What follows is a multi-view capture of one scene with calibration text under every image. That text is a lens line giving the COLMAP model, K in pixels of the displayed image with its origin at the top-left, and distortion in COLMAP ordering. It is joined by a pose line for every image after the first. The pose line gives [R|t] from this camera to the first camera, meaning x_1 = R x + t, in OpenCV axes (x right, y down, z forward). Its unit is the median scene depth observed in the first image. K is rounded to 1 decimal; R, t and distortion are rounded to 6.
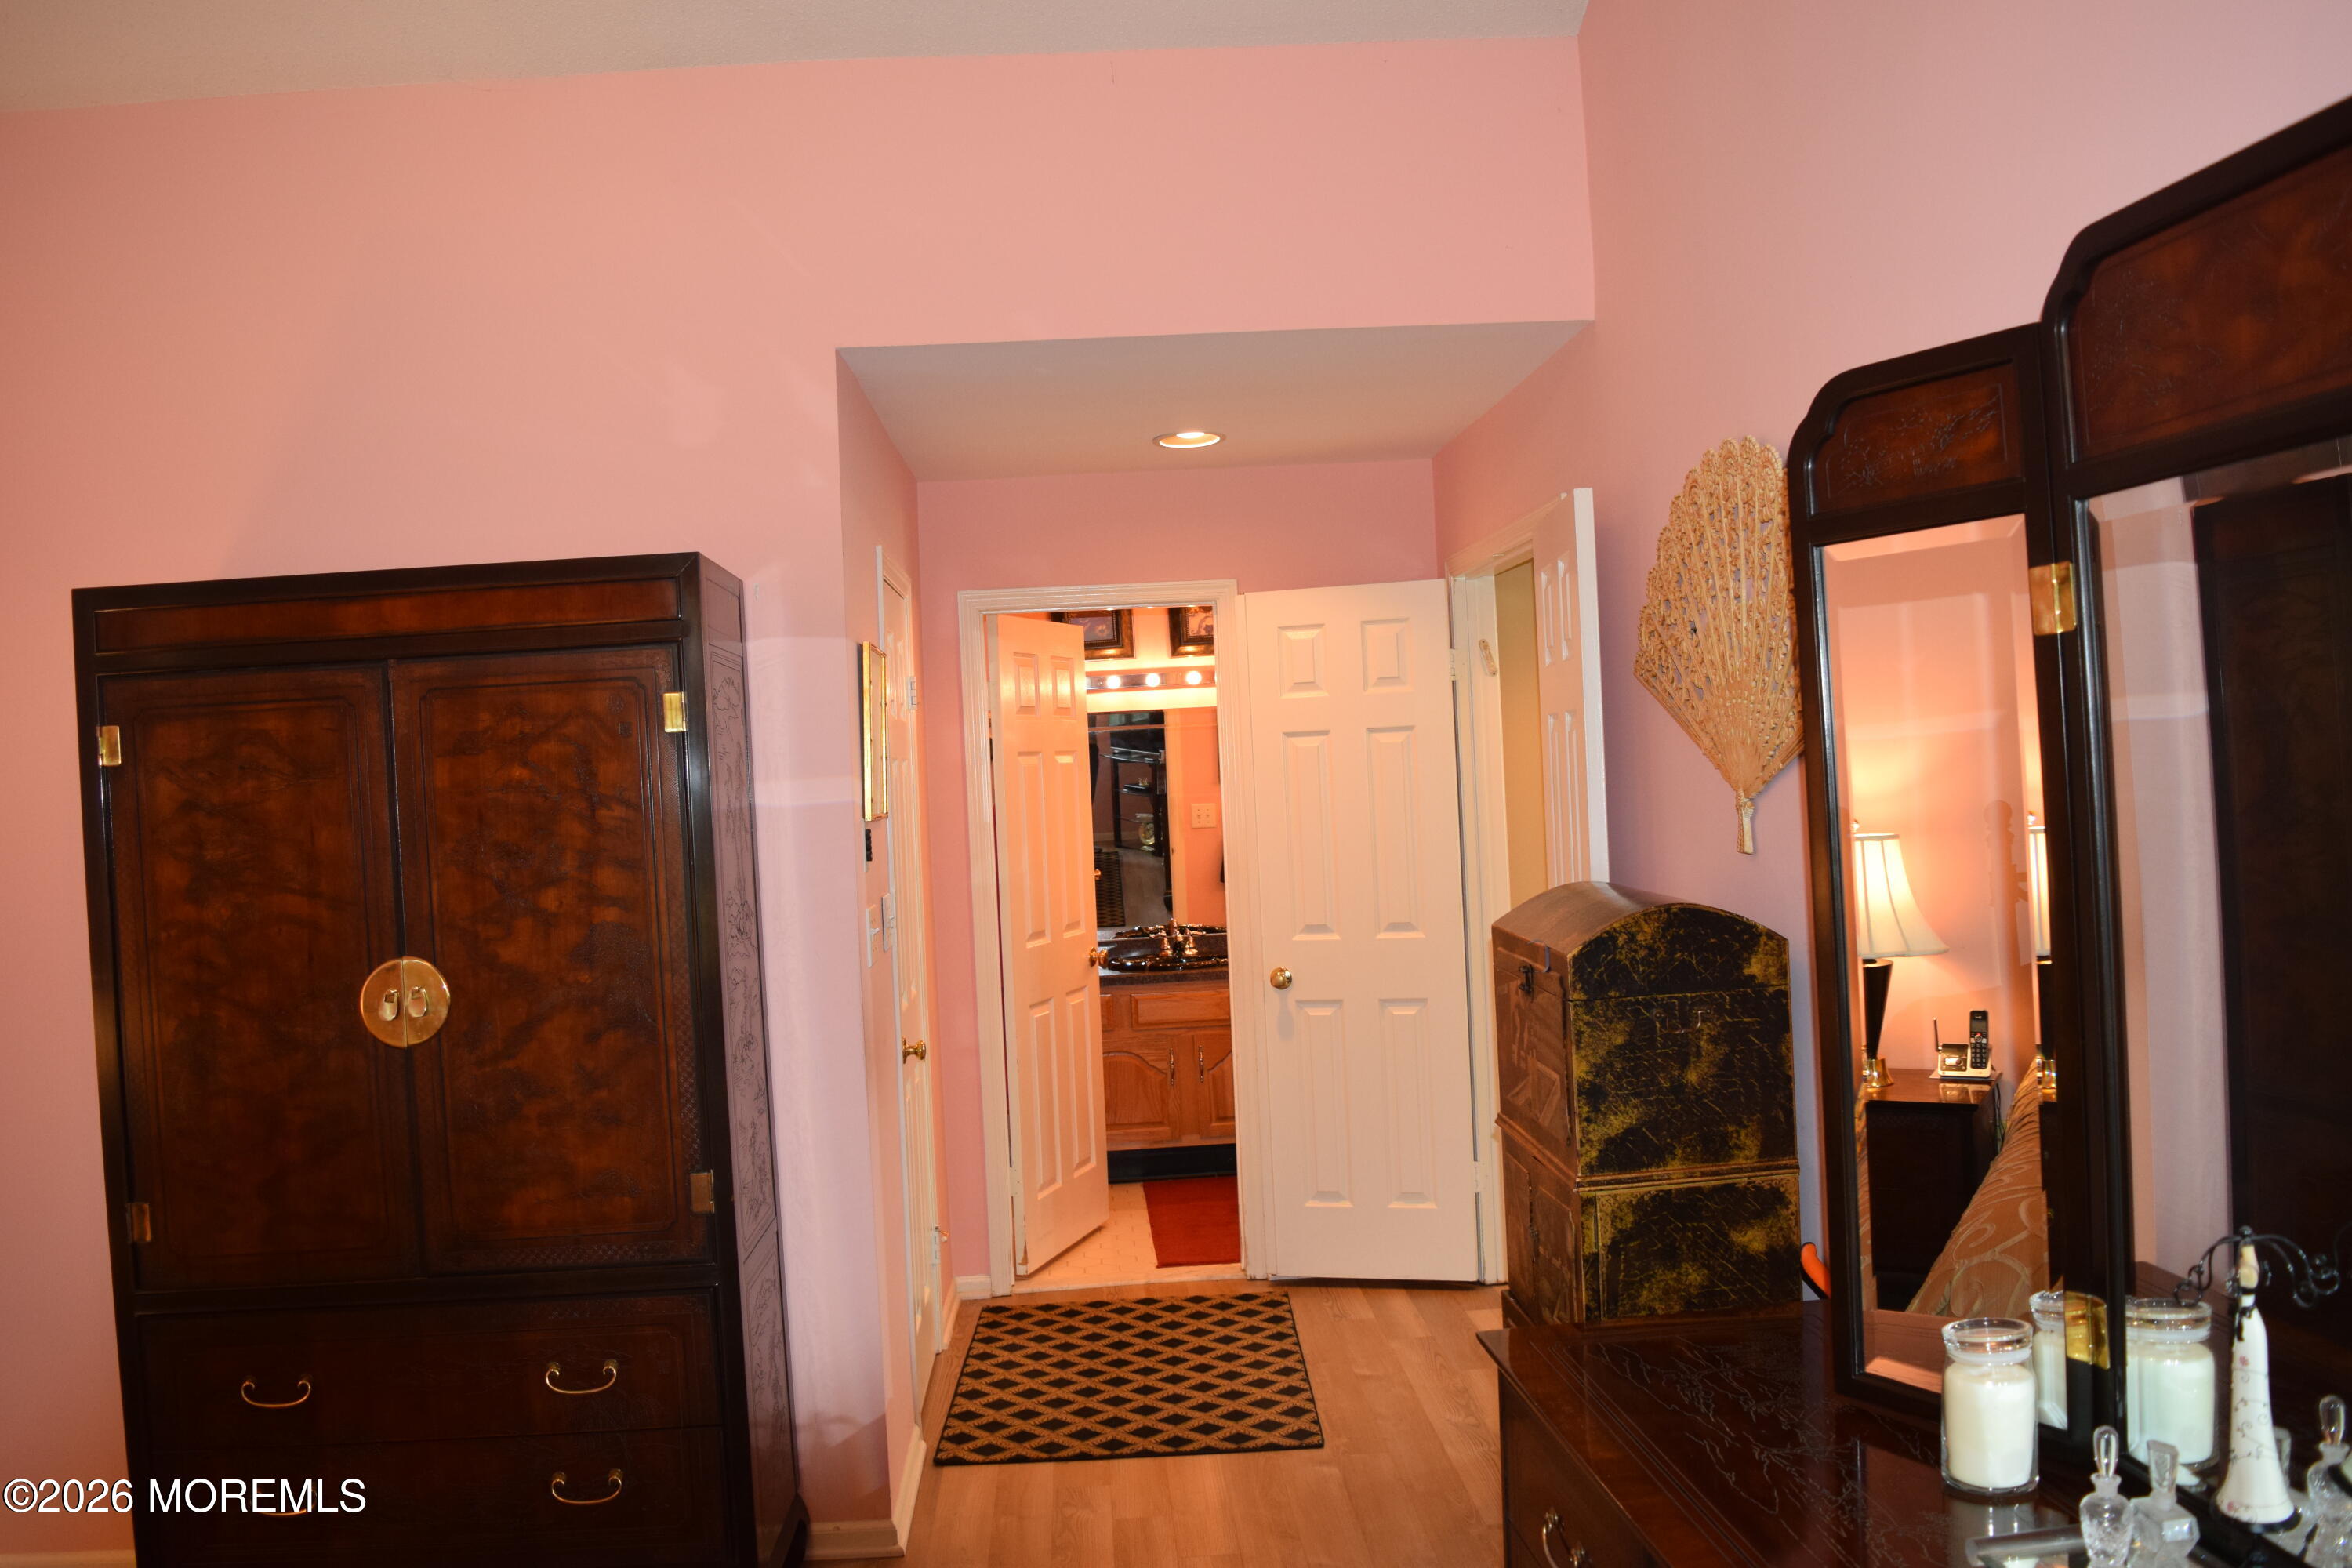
lens RADIAL K [[1895.4, 0, 1176.2], [0, 1895.4, 788.4], [0, 0, 1]] dist [-0.036445, -0.000164]
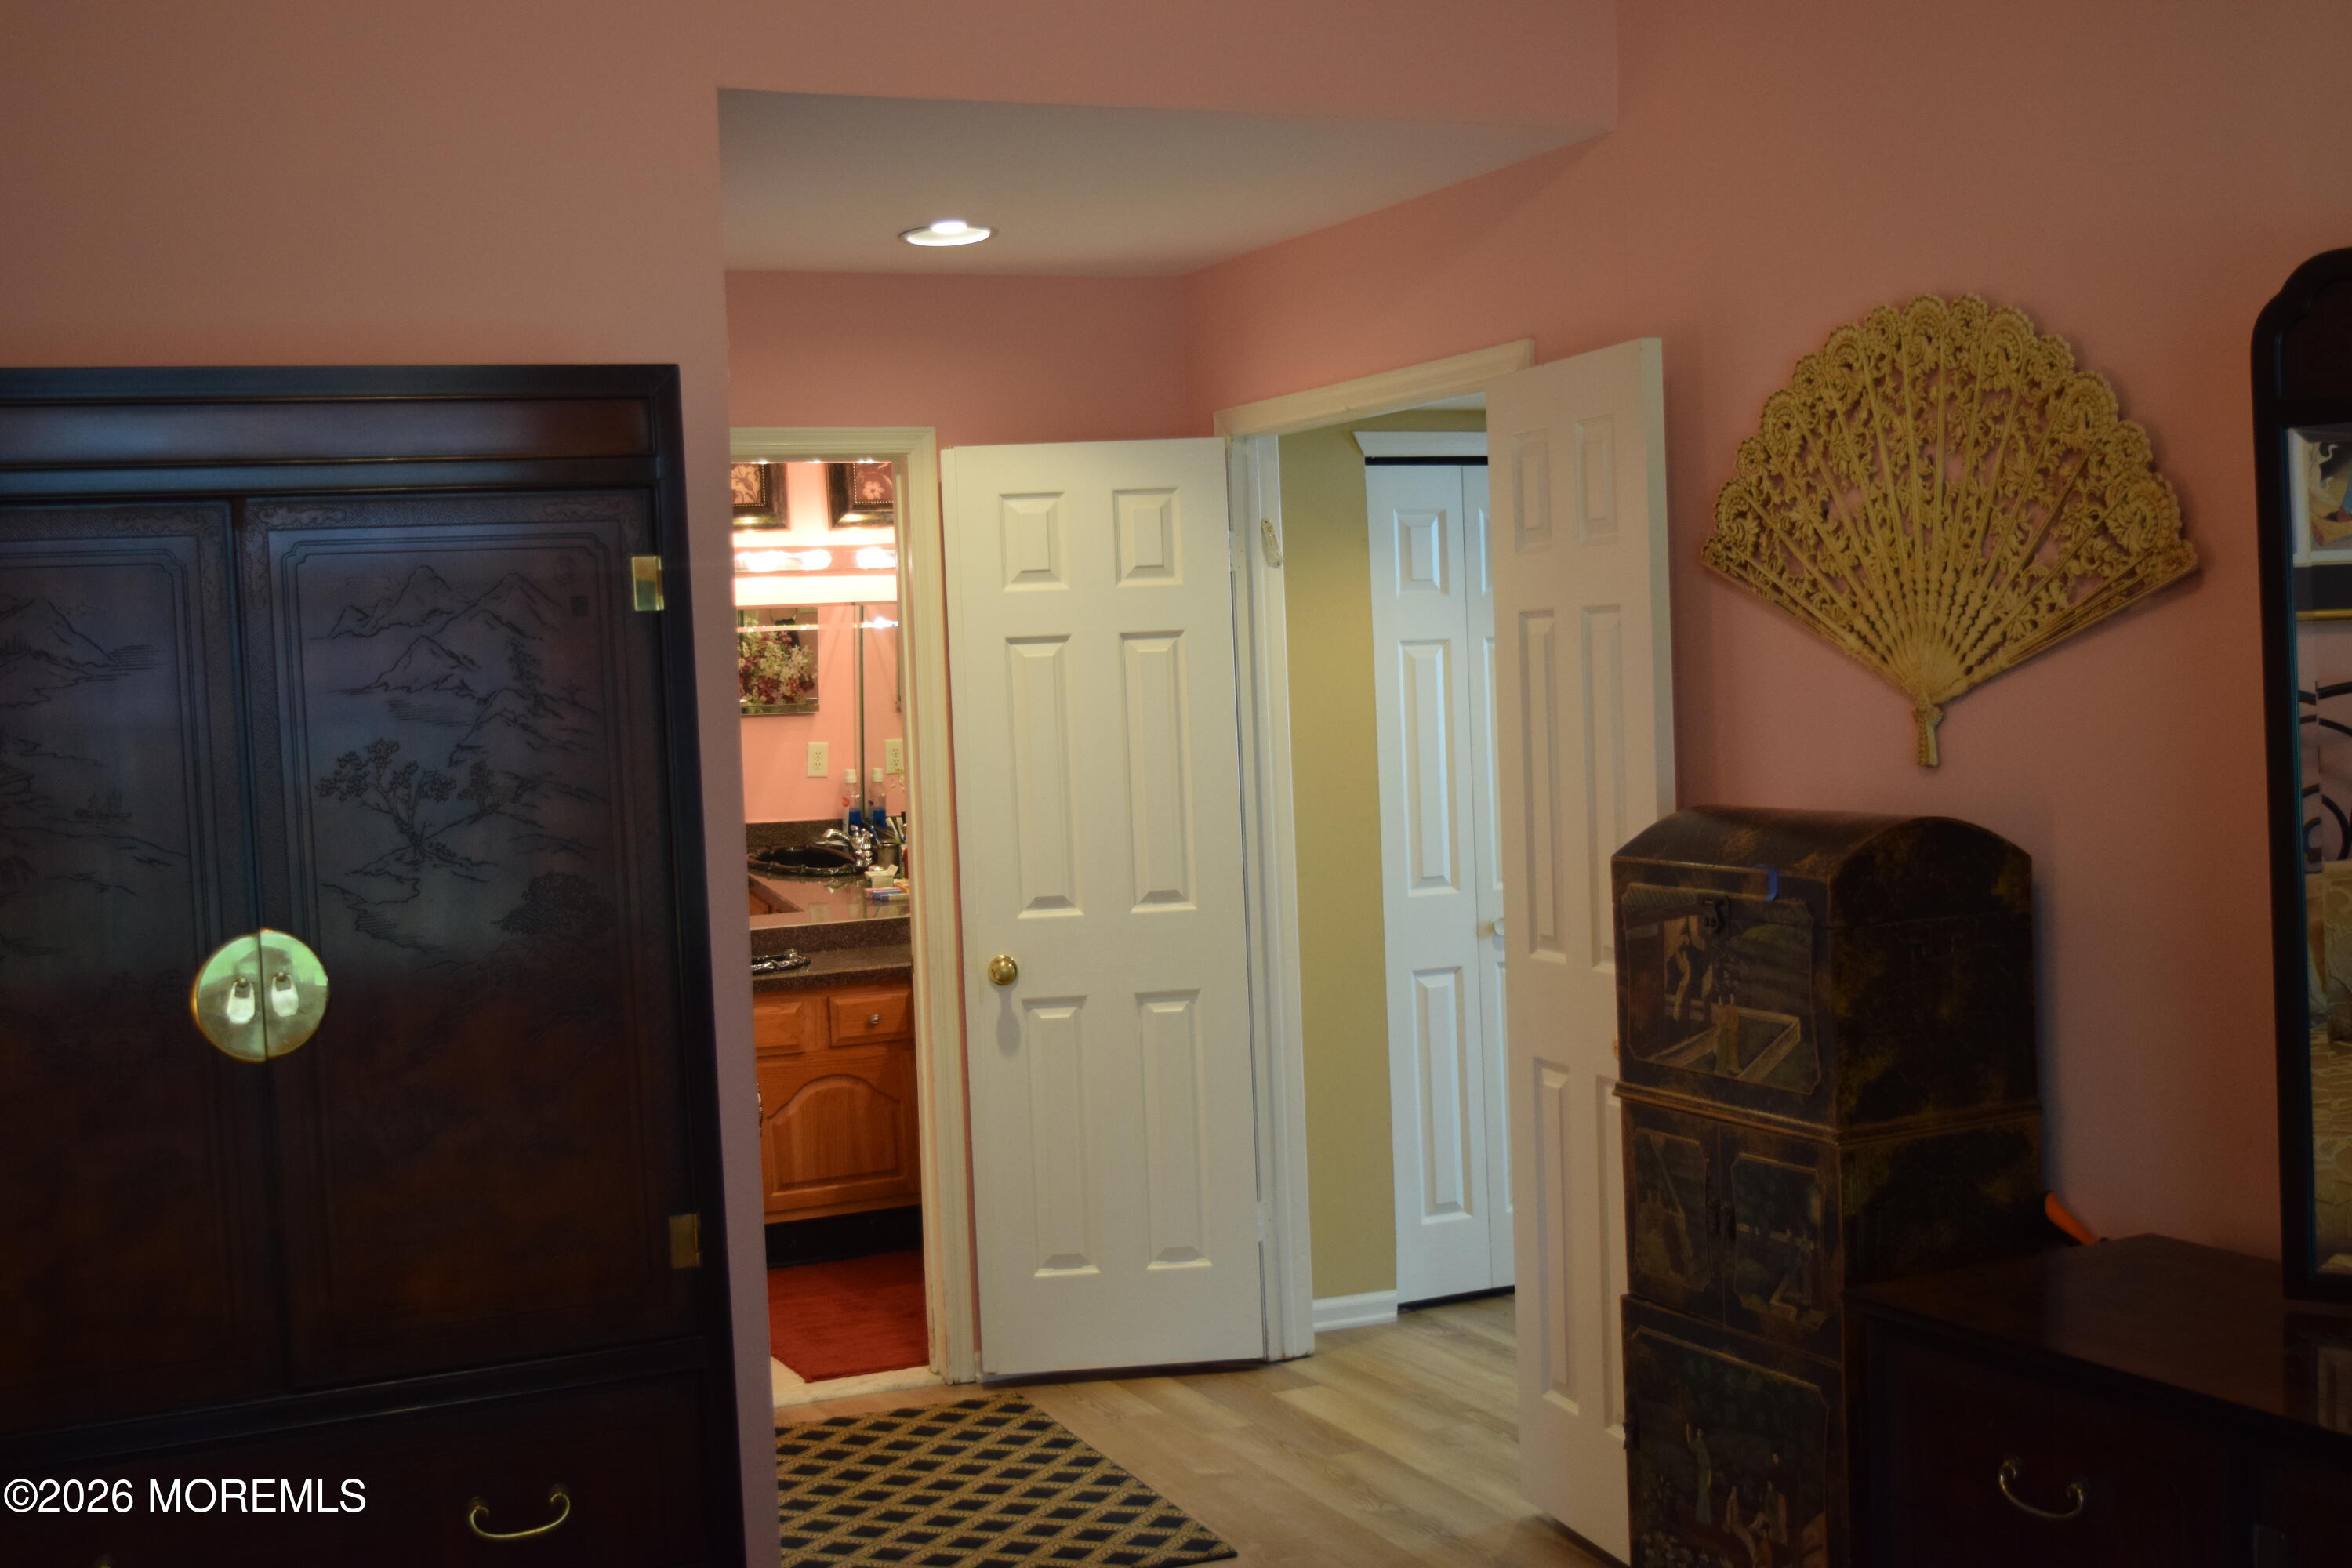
lens RADIAL K [[2912.5, 0, 1176.0], [0, 2912.5, 776.4], [0, 0, 1]] dist [0.012467, 0.000000]
pose [[0.921896, -0.004896, 0.387407, -0.509751], [0.002319, 0.999972, 0.007119, 0.026532], [-0.387431, -0.005664, 0.921881, -0.111684]]
